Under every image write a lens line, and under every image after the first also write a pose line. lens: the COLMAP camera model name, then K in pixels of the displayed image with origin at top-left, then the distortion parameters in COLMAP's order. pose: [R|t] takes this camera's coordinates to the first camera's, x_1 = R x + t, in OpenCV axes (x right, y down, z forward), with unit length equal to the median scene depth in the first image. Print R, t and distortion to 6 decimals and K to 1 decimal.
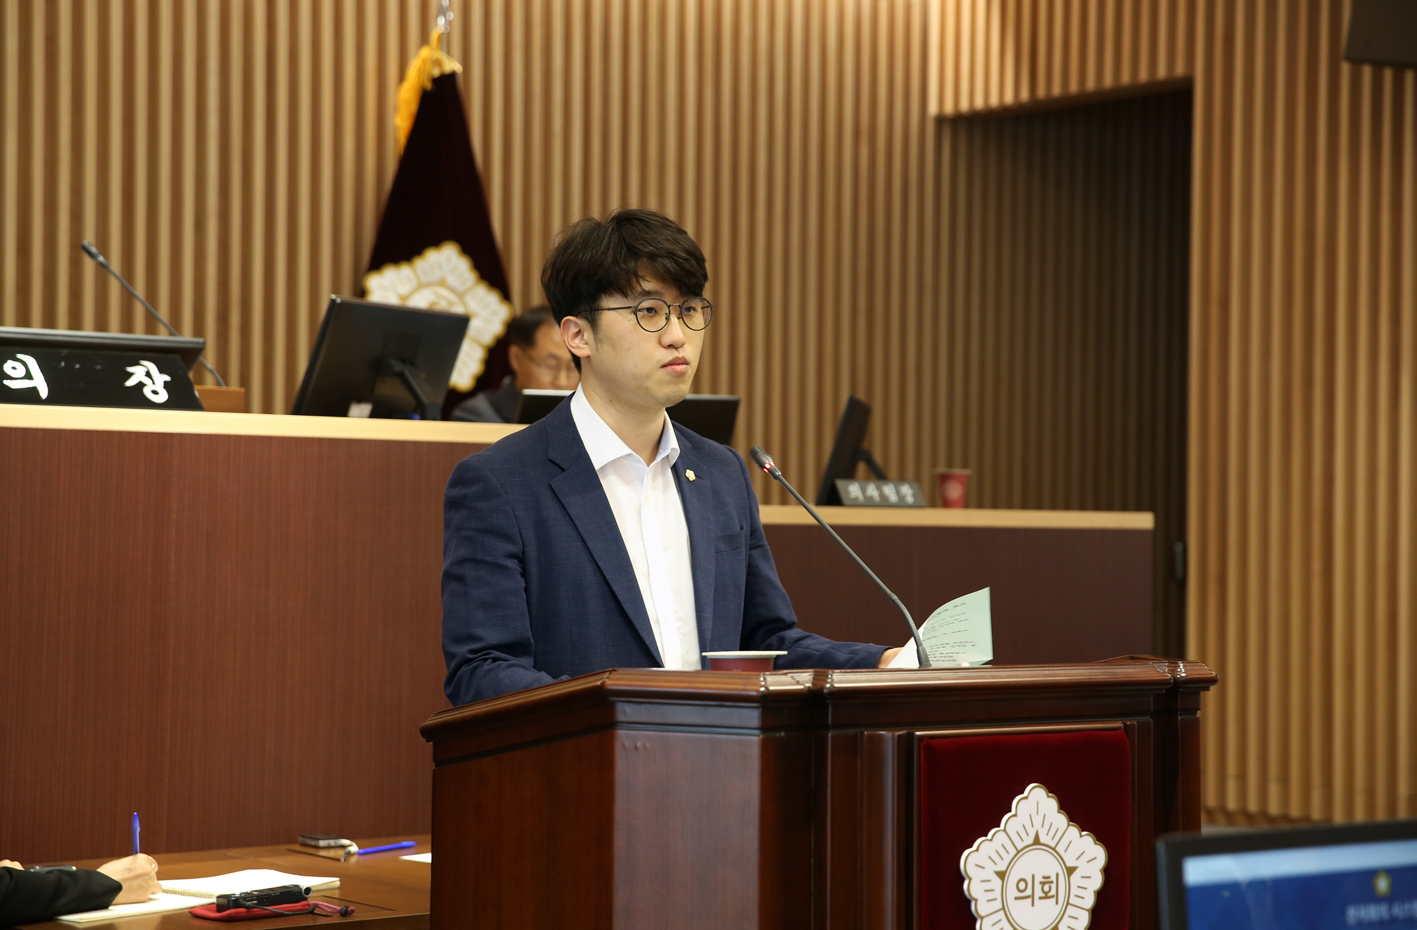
lens RADIAL K [[2803.6, 0, 683.8], [0, 2803.6, 472.9], [0, 0, 1]] dist [0.240188, 0.000000]
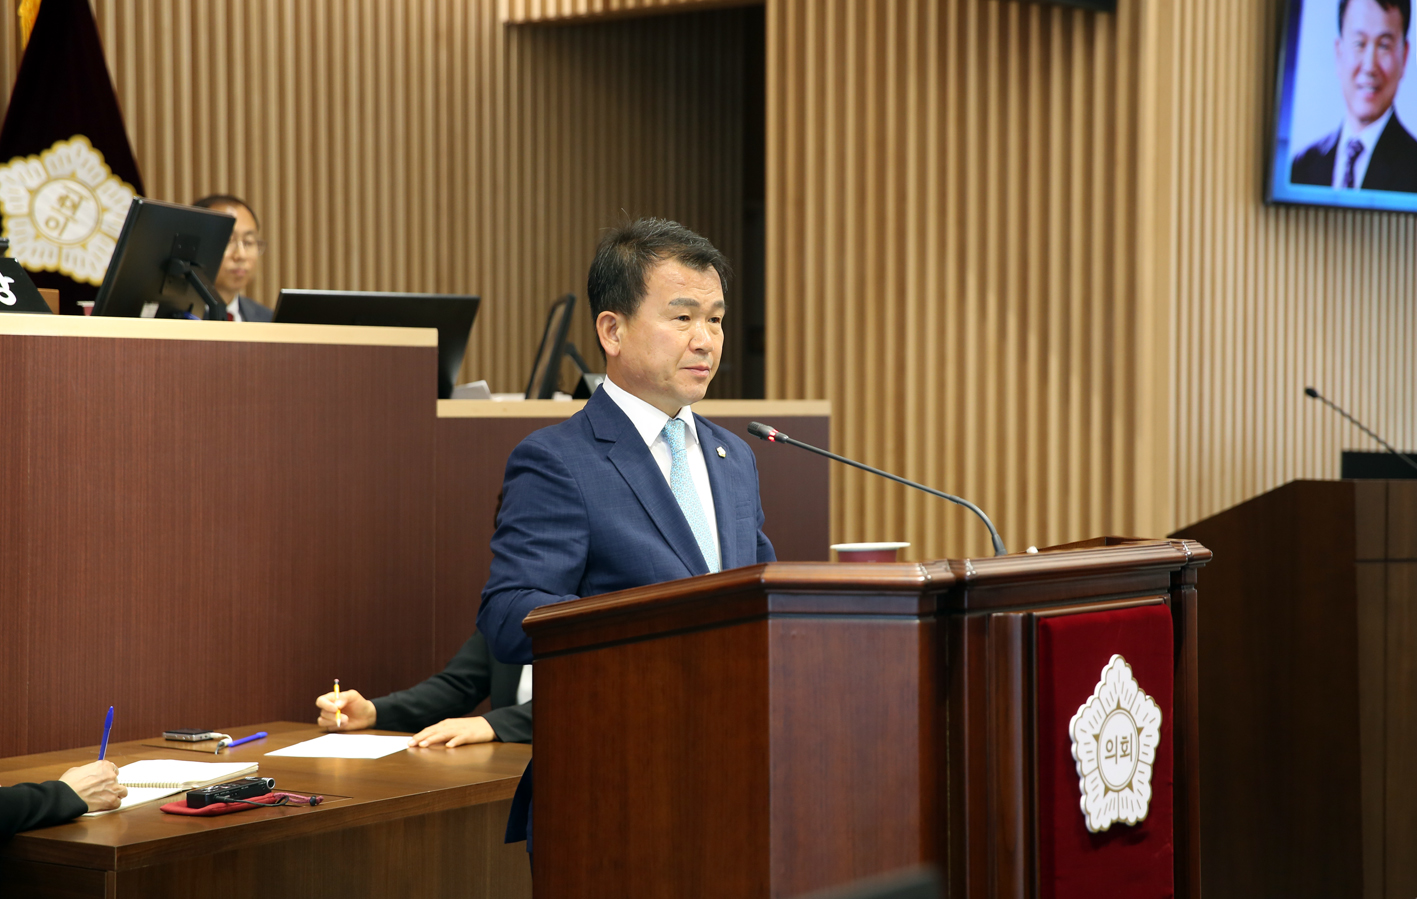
lens RADIAL K [[2683.7, 0, 709.9], [0, 2683.7, 446.6], [0, 0, 1]] dist [0.202887, 0.000000]
pose [[0.965578, -0.016838, 0.259569, -0.184553], [0.007838, 0.999333, 0.035669, -0.006891], [-0.259997, -0.032406, 0.965066, 0.009238]]
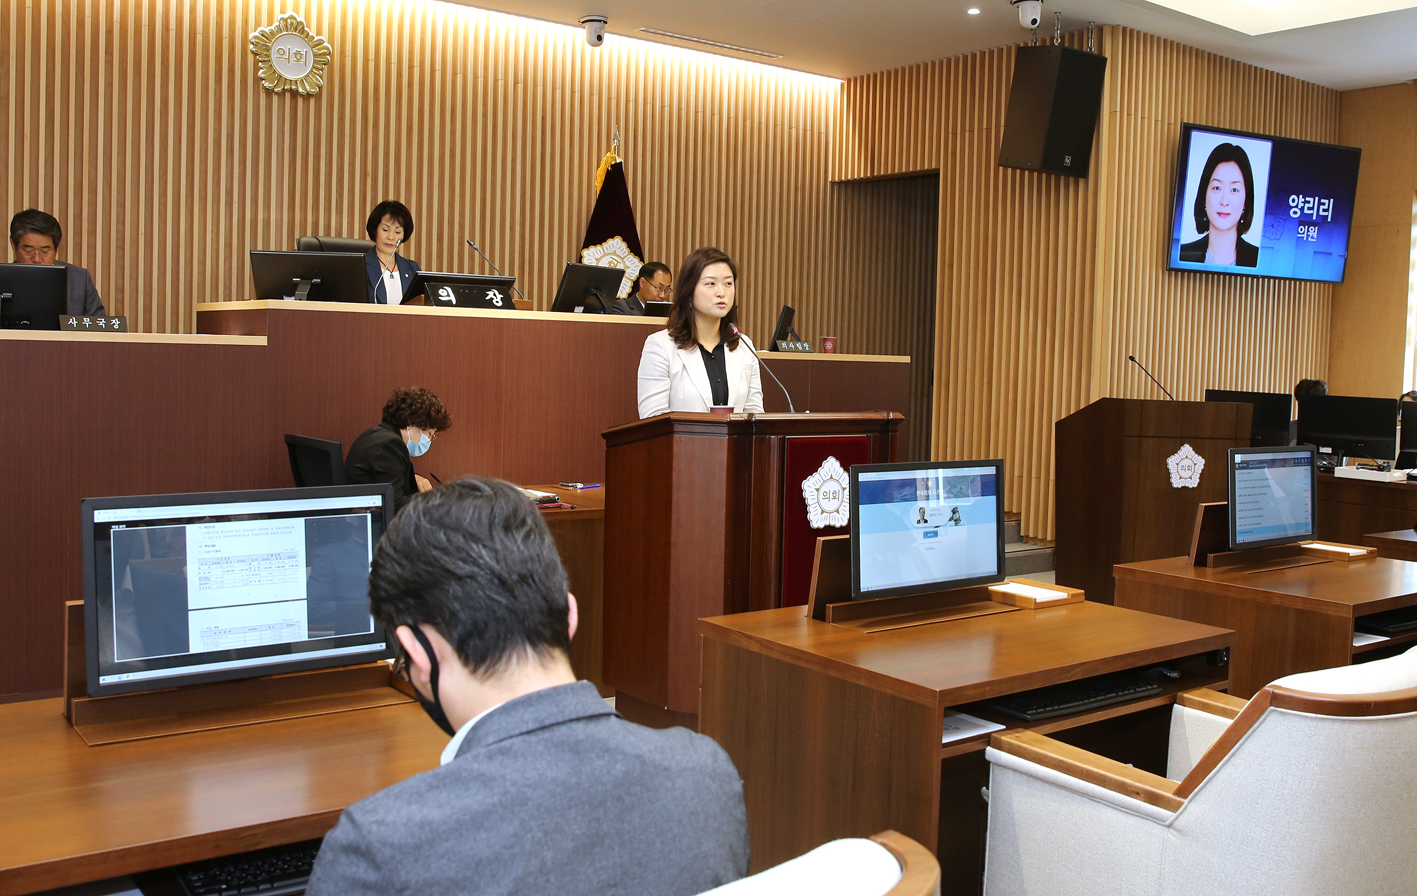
lens RADIAL K [[1311.9, 0, 714.3], [0, 1311.9, 437.1], [0, 0, 1]] dist [-0.083532, 0.000000]
pose [[0.999846, 0.013492, -0.011184, 0.016685], [-0.012586, 0.996918, 0.077432, -0.001384], [0.012194, -0.077279, 0.996935, -0.140061]]
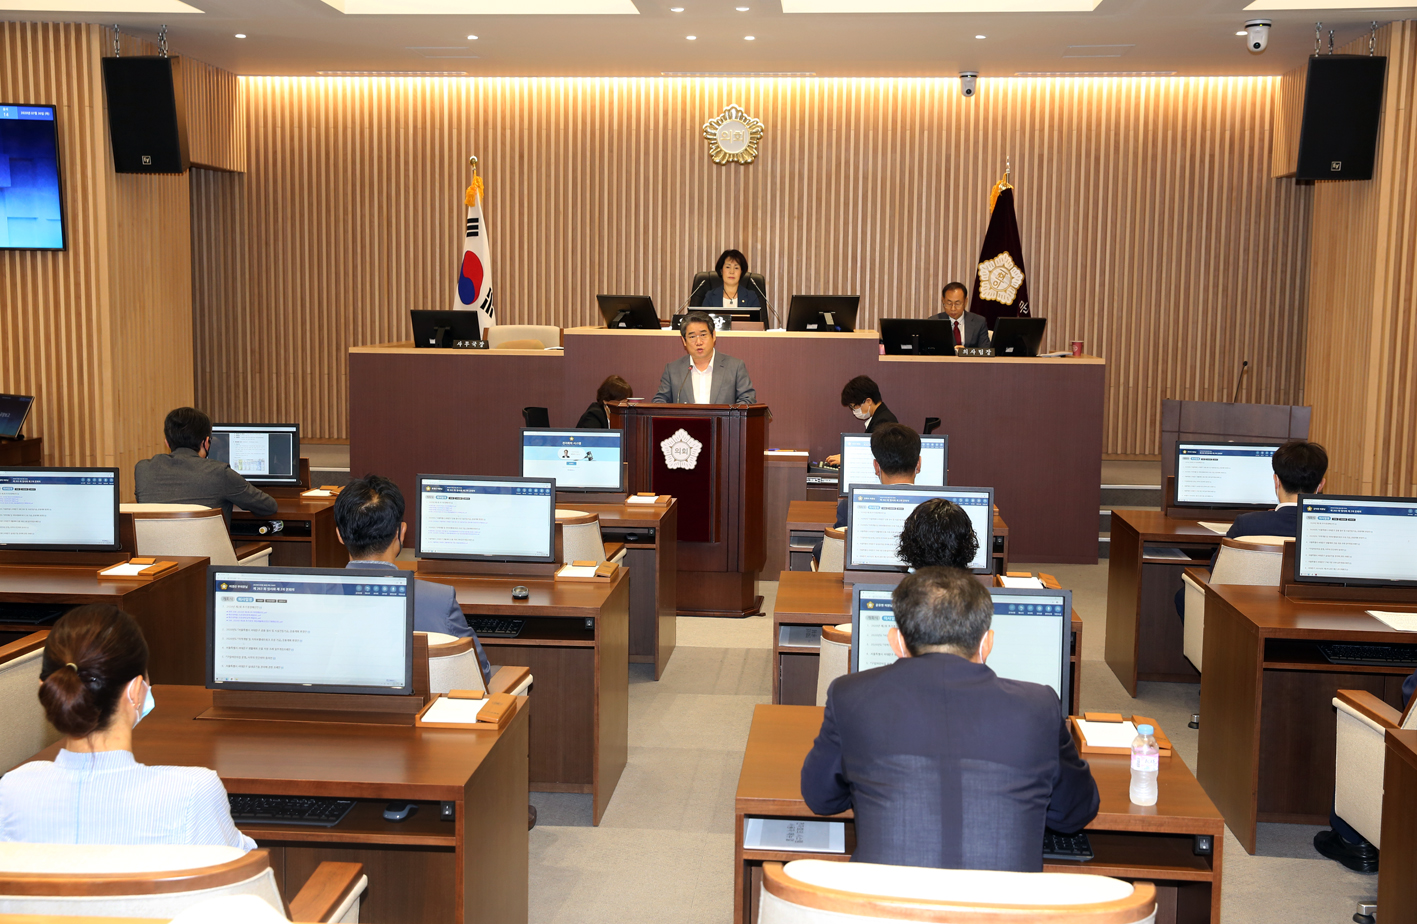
lens RADIAL K [[1553.7, 0, 705.2], [0, 1553.7, 462.1], [0, 0, 1]] dist [0.020231, 0.000000]
pose [[0.743176, 0.063243, -0.666101, 1.115041], [0.009780, 0.994390, 0.105324, -0.061856], [0.669025, -0.084789, 0.738388, -0.515273]]
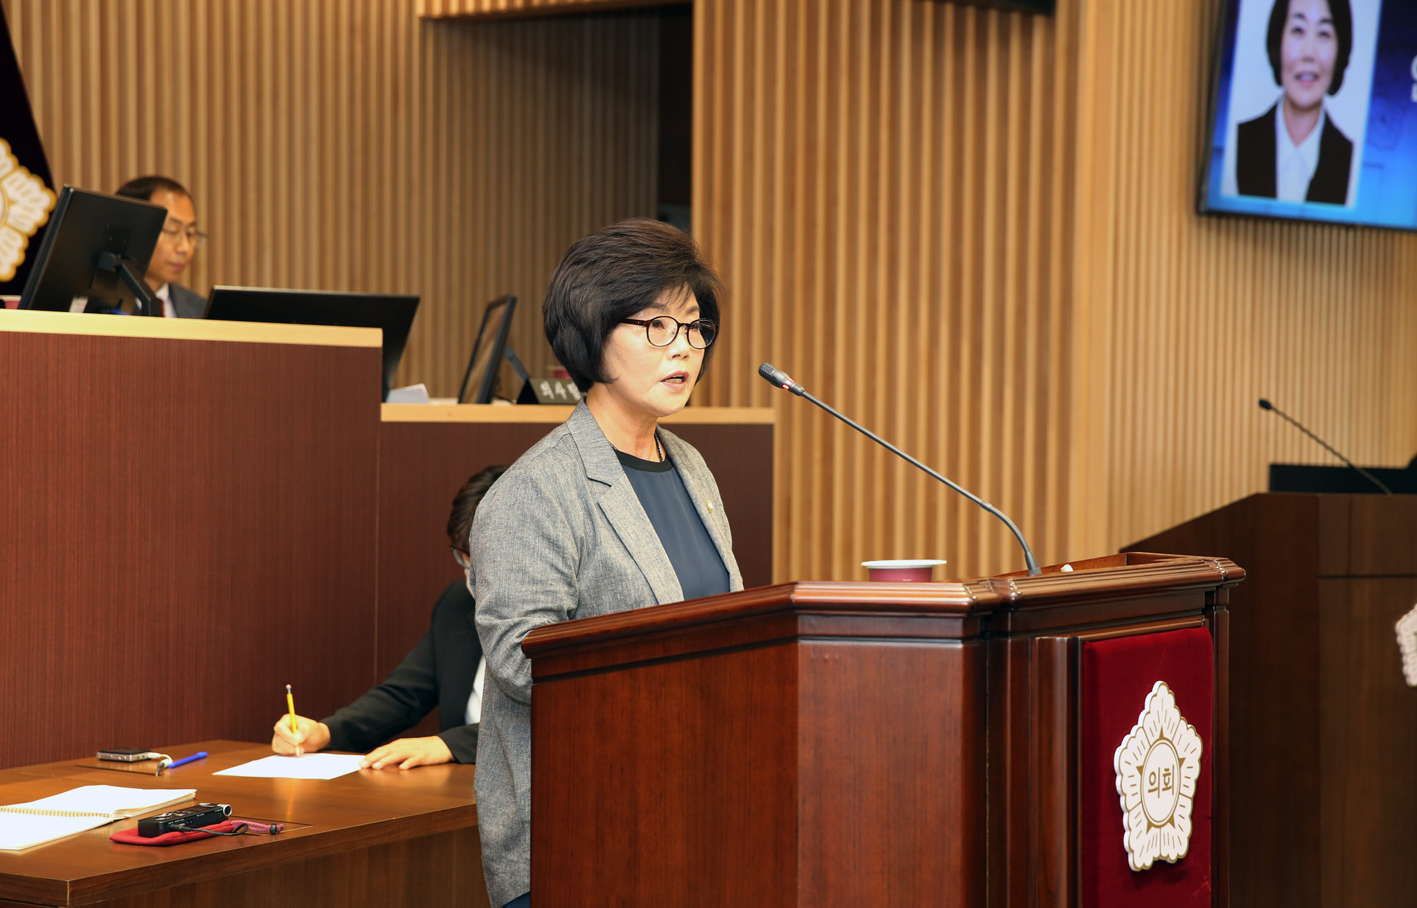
lens RADIAL K [[2654.4, 0, 698.2], [0, 2654.4, 480.5], [0, 0, 1]] dist [0.193716, 0.000000]
pose [[0.953172, -0.011792, 0.302200, -0.202236], [-0.002105, 0.998957, 0.045621, -0.005179], [-0.302422, -0.044120, 0.952152, 0.069514]]
